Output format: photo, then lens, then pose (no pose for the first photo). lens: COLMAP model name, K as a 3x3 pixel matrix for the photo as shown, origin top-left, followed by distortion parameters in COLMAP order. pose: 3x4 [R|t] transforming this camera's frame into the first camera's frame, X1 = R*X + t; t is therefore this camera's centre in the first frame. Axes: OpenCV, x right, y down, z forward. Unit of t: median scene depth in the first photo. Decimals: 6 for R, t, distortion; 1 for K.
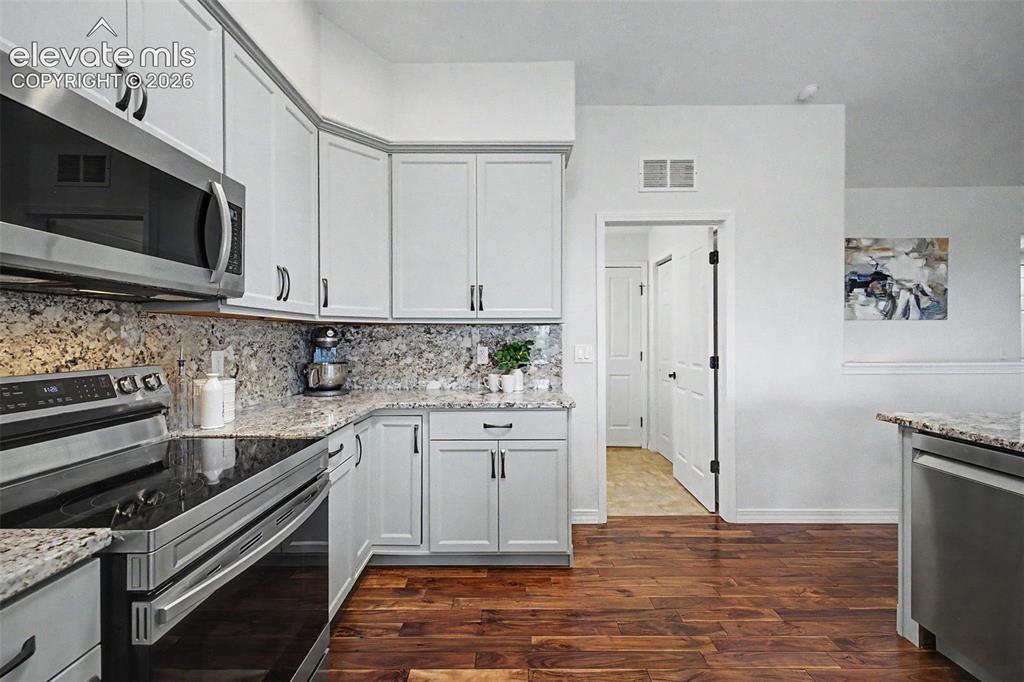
lens RADIAL K [[436.6, 0, 516.5], [0, 436.6, 336.5], [0, 0, 1]] dist [0.011615, -0.001799]
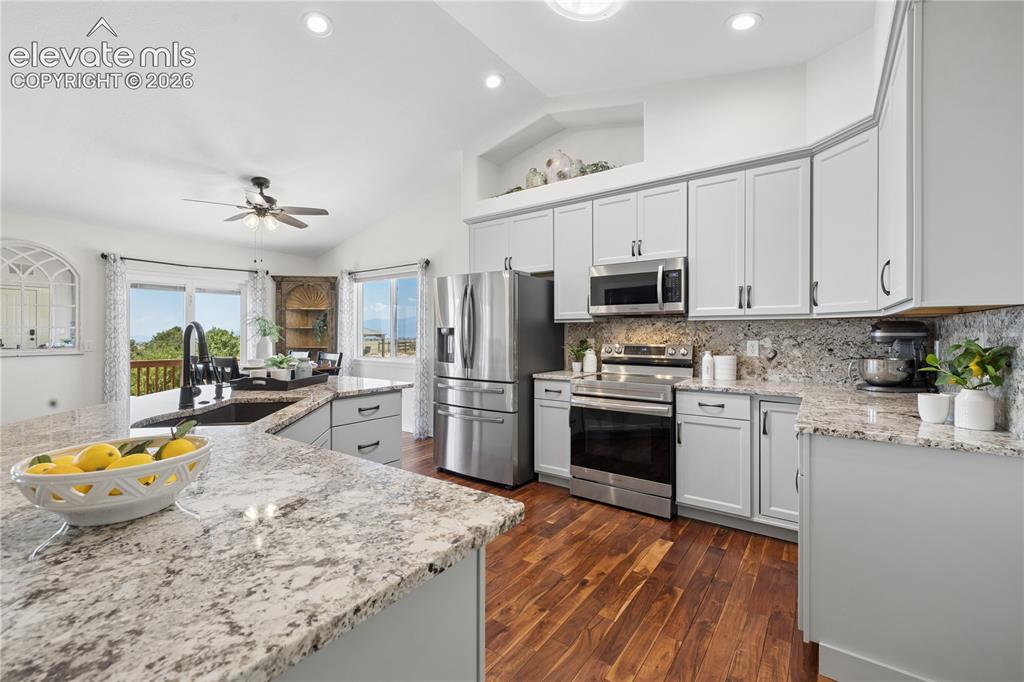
lens RADIAL K [[433.0, 0, 508.1], [0, 433.0, 332.6], [0, 0, 1]] dist [-0.000247, 0.000548]
pose [[-0.598991, 0.003080, -0.800750, 1.030301], [0.004059, 0.999991, 0.000810, -0.001735], [0.800745, -0.002765, -0.598999, 1.102394]]
